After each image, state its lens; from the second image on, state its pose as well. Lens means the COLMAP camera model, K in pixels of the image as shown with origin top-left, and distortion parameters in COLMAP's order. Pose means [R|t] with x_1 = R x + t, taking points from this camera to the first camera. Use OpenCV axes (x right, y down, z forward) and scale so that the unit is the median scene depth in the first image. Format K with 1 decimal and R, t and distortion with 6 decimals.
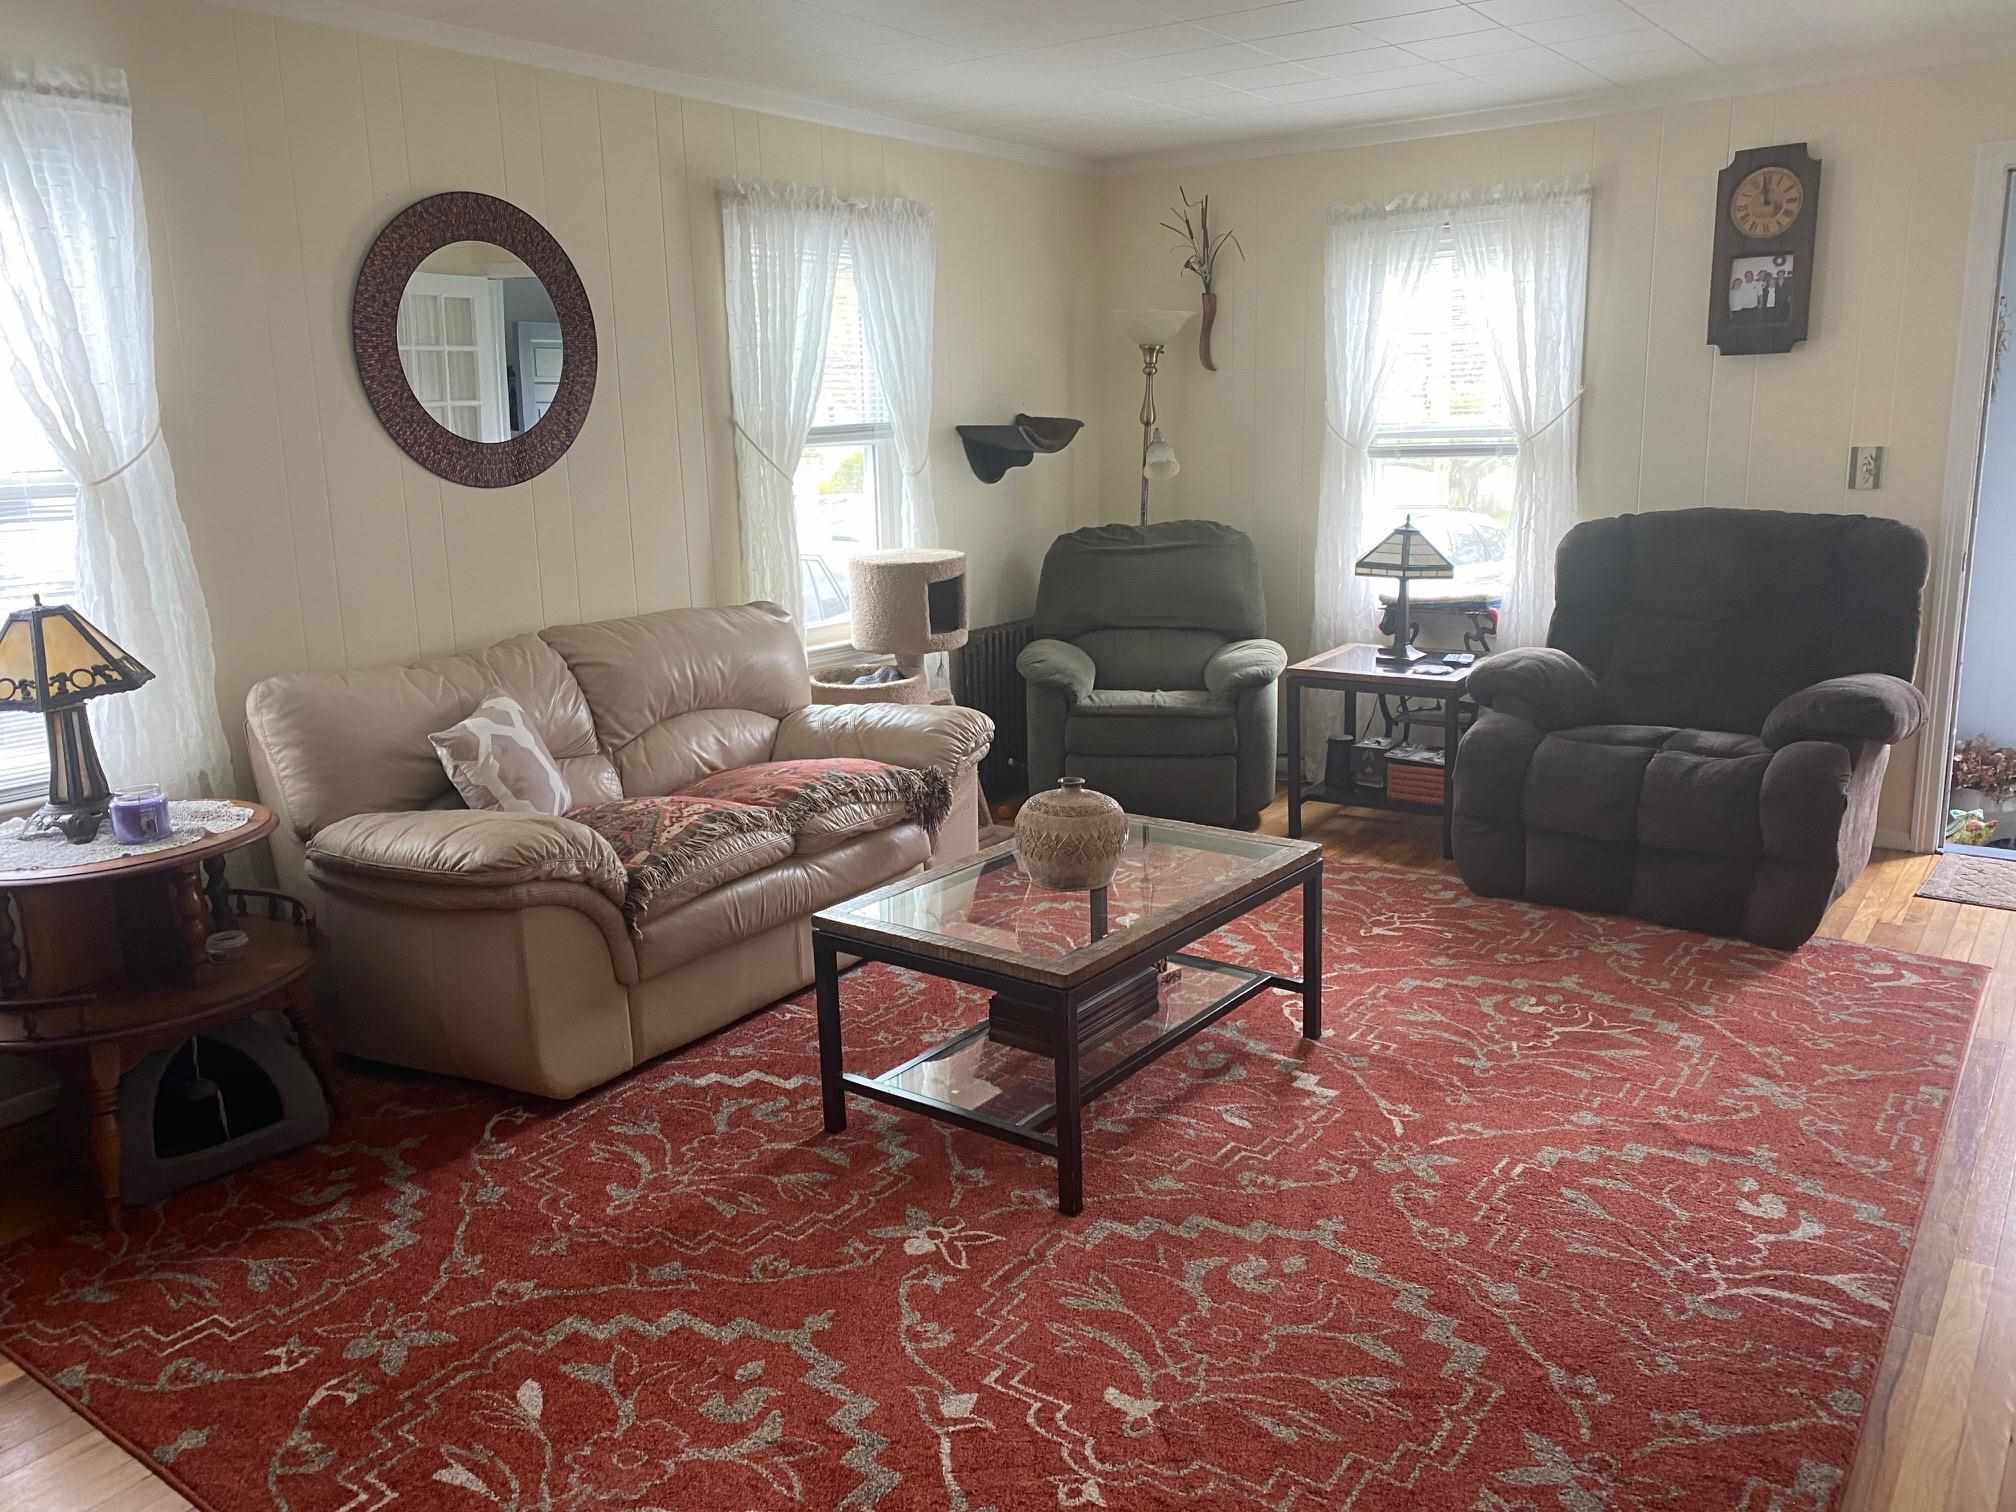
lens RADIAL K [[1540.5, 0, 988.8], [0, 1540.5, 741.8], [0, 0, 1]] dist [0.024970, -0.026076]
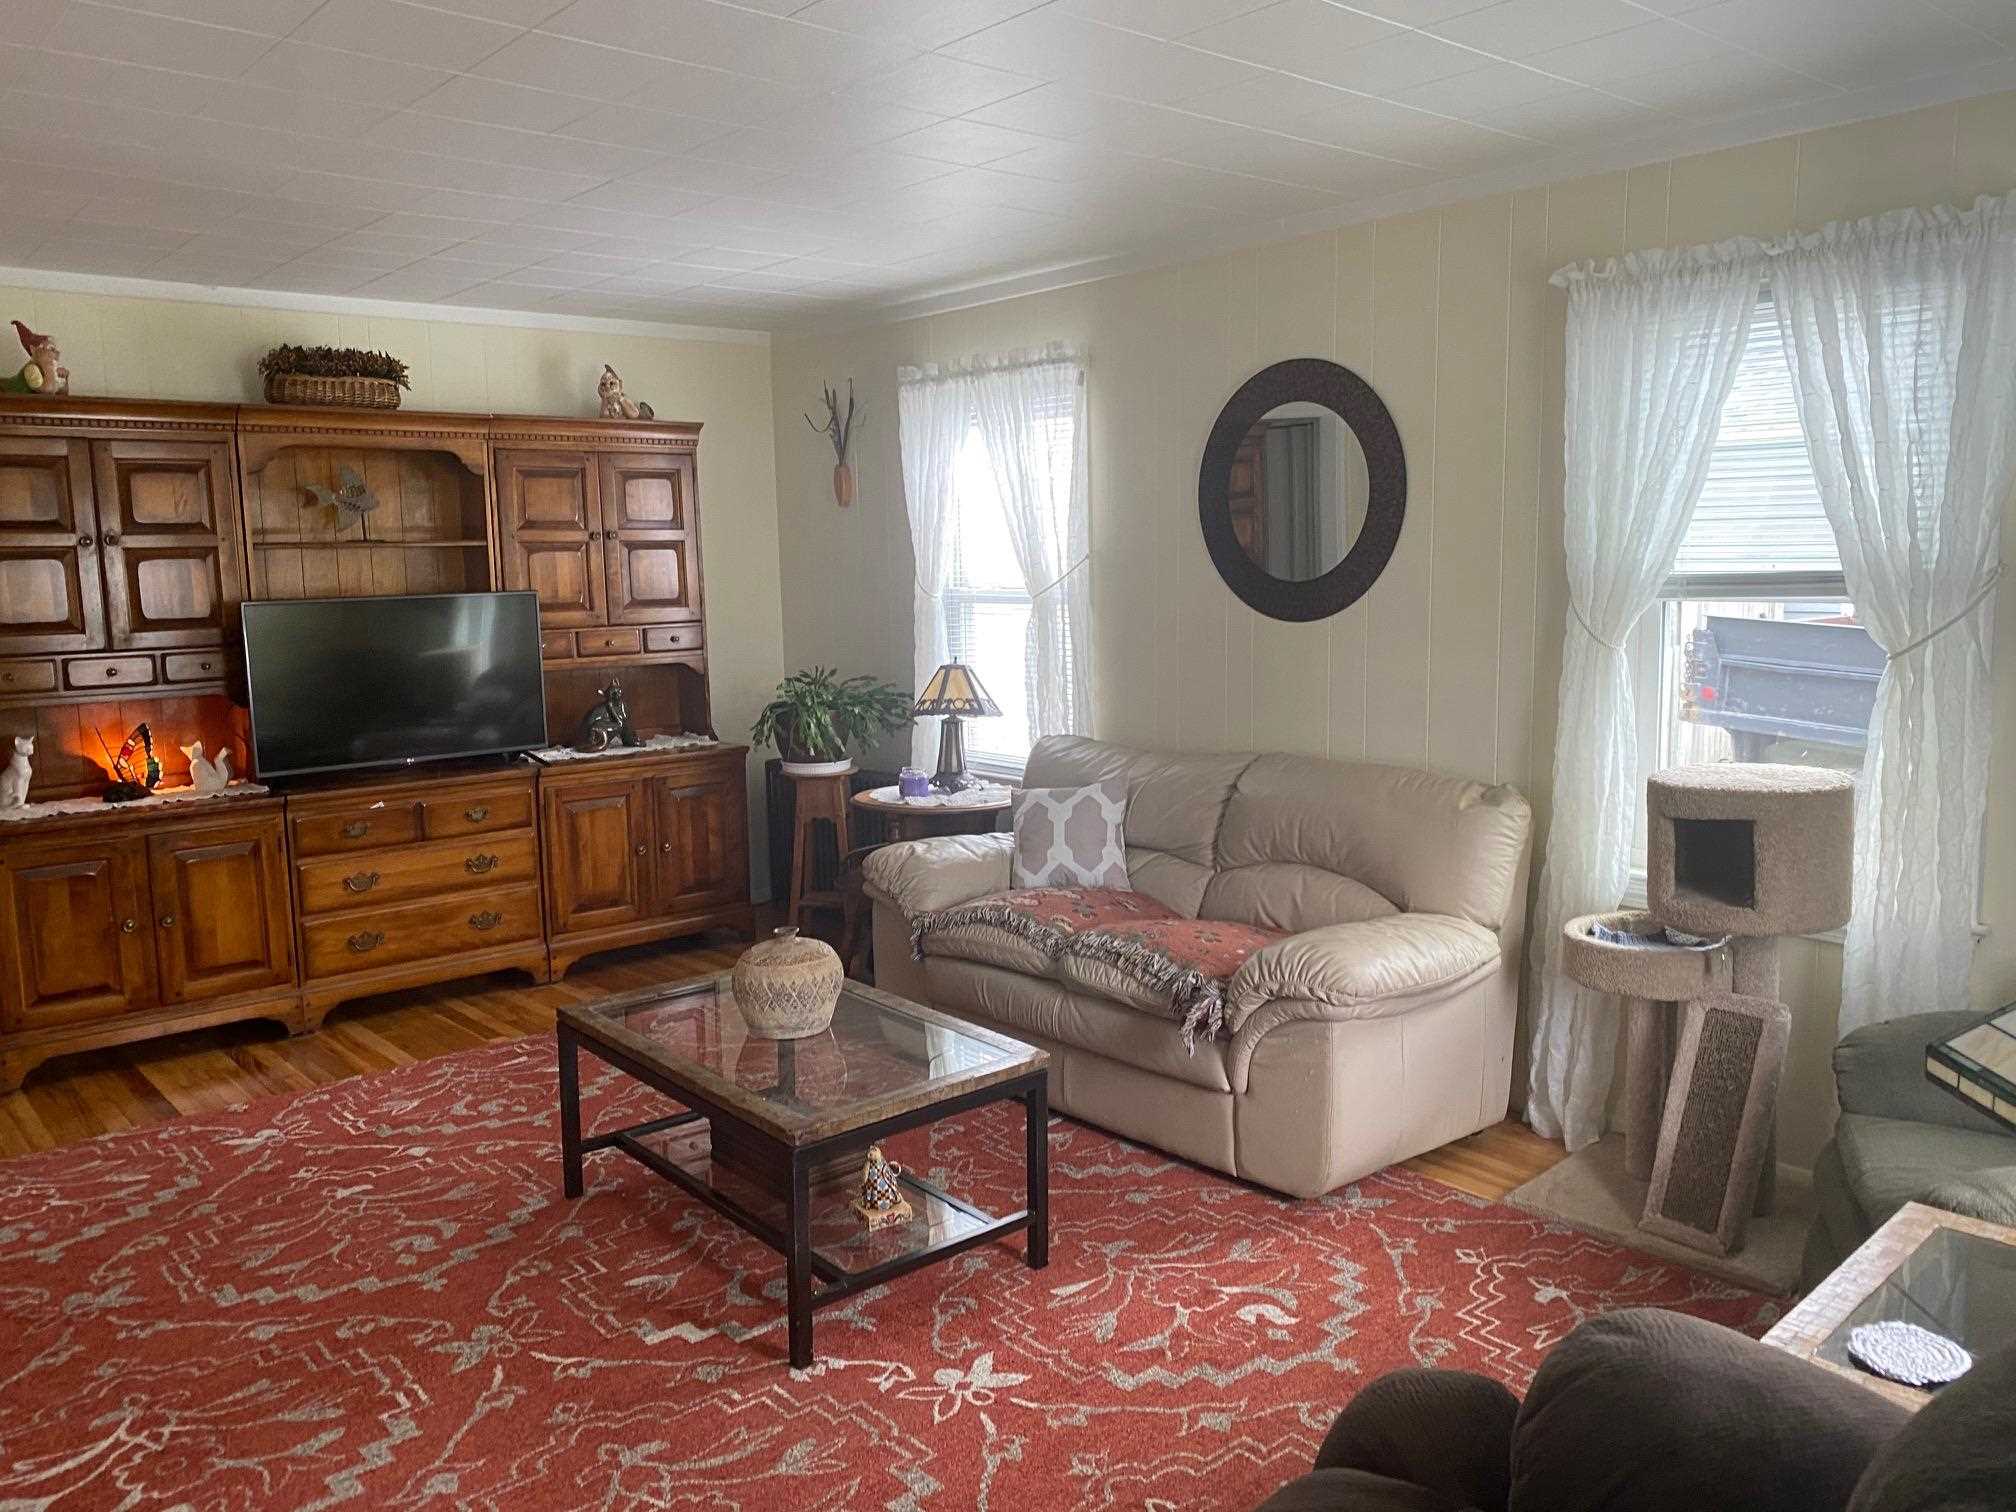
lens RADIAL K [[1540.5, 0, 1024.7], [0, 1540.5, 739.8], [0, 0, 1]] dist [0.024970, -0.026076]
pose [[-0.216277, 0.152256, -0.964387, 1.050038], [-0.177924, 0.965078, 0.192267, -0.344175], [0.959983, 0.213171, -0.181634, 1.368652]]
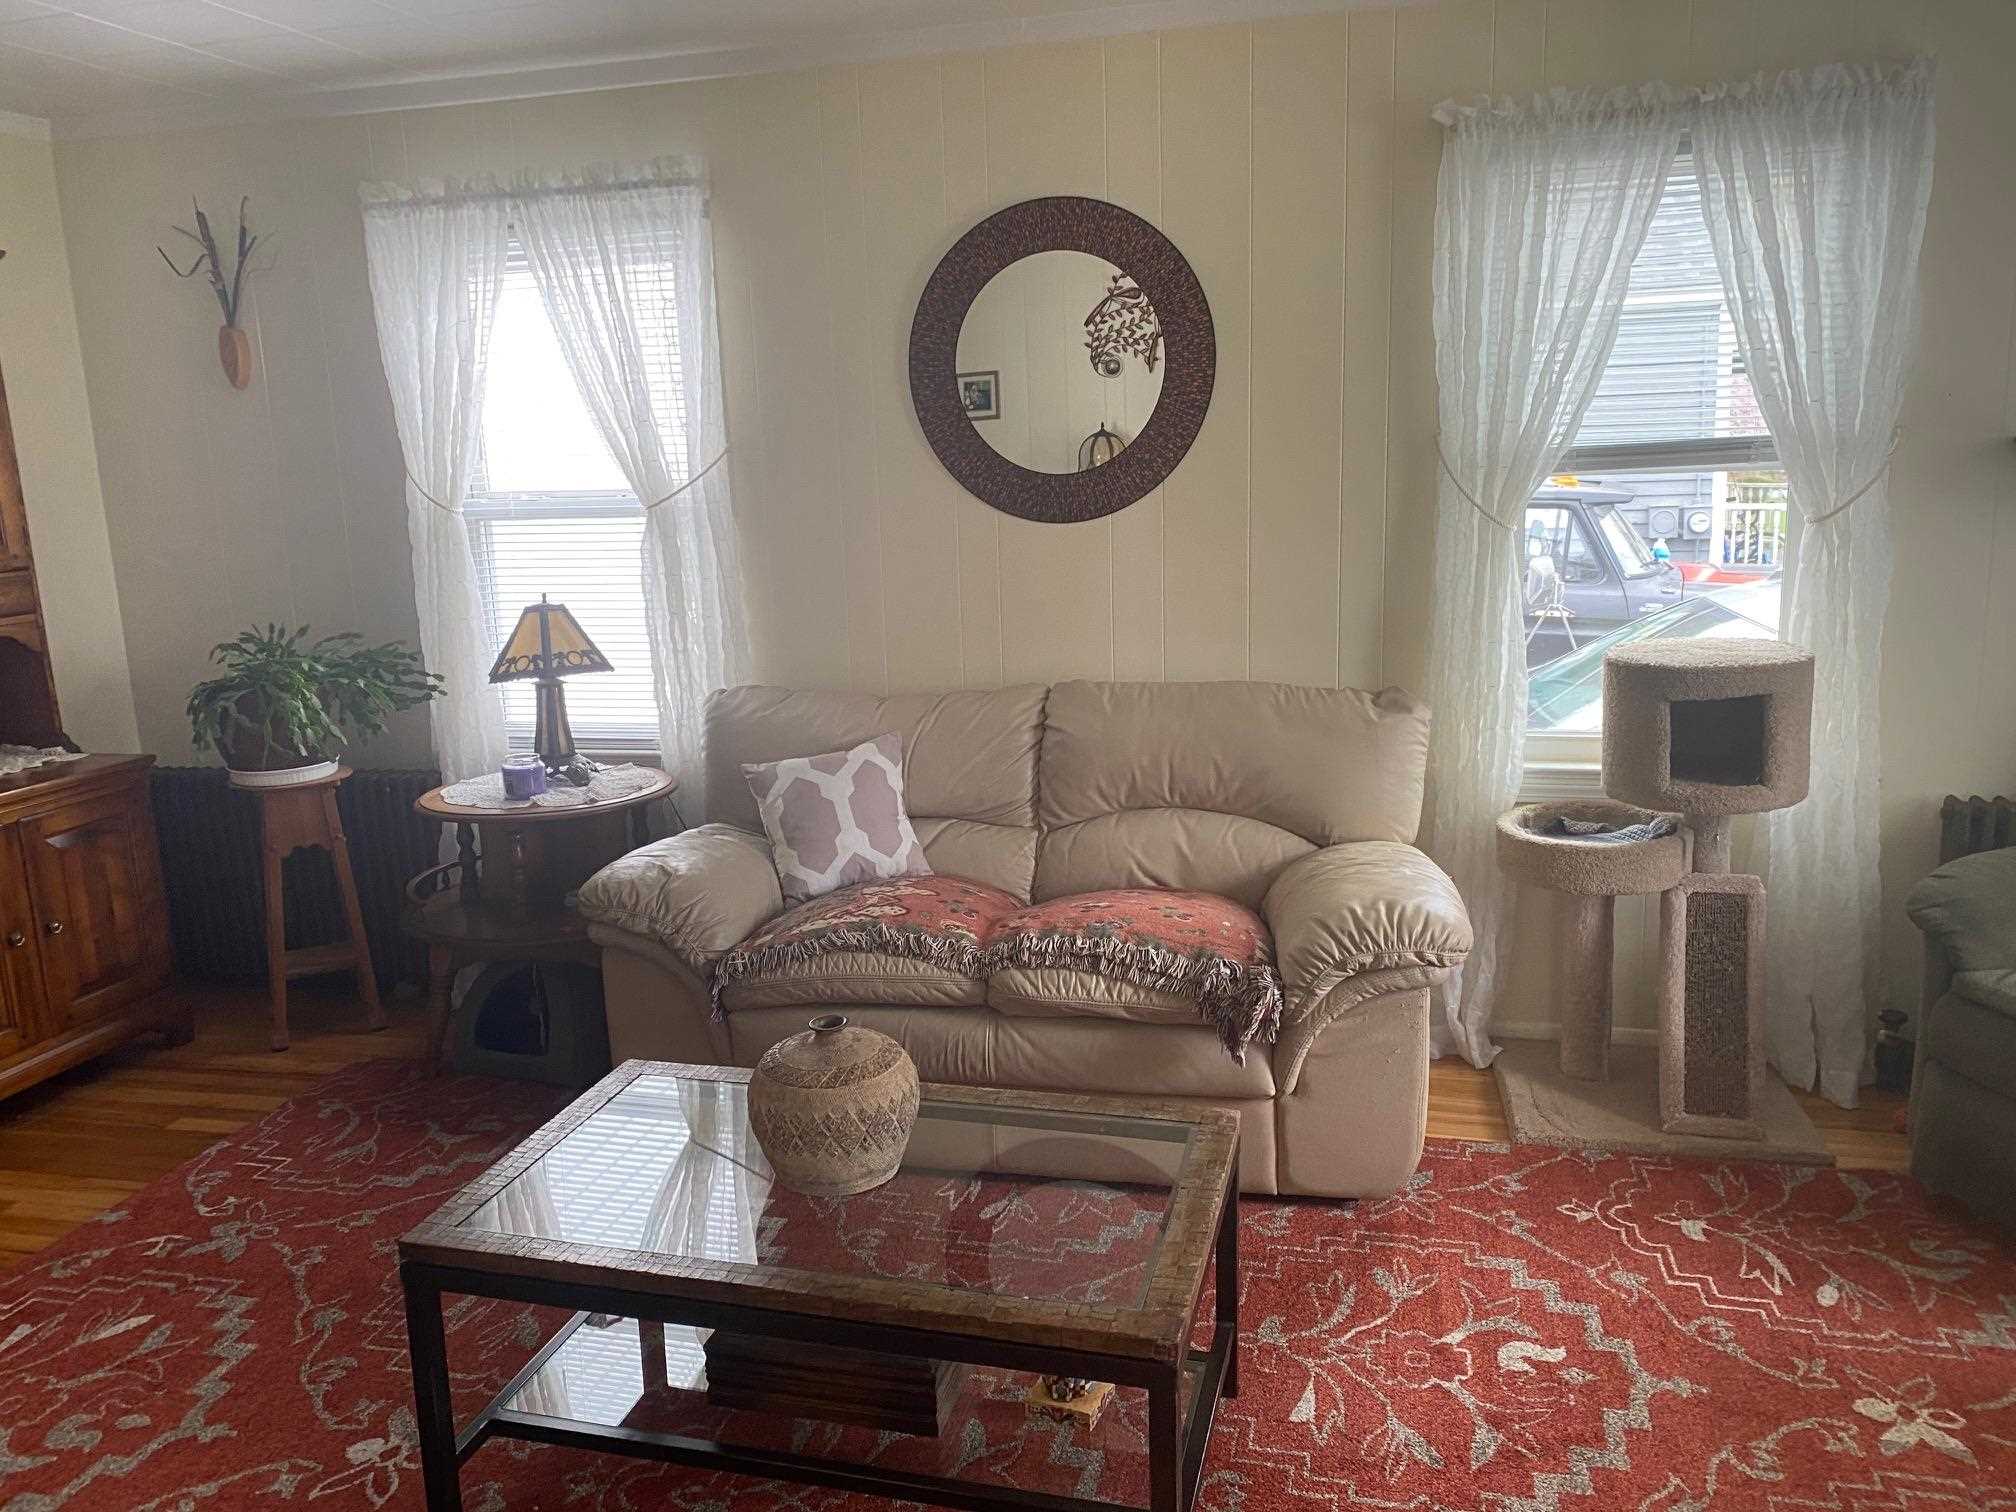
lens RADIAL K [[1540.5, 0, 1000.9], [0, 1540.5, 751.4], [0, 0, 1]] dist [0.024970, -0.026076]
pose [[0.374609, 0.195663, -0.906303, 0.691666], [-0.167136, 0.975718, 0.141566, -0.205082], [0.911995, 0.098444, 0.398215, 0.818194]]
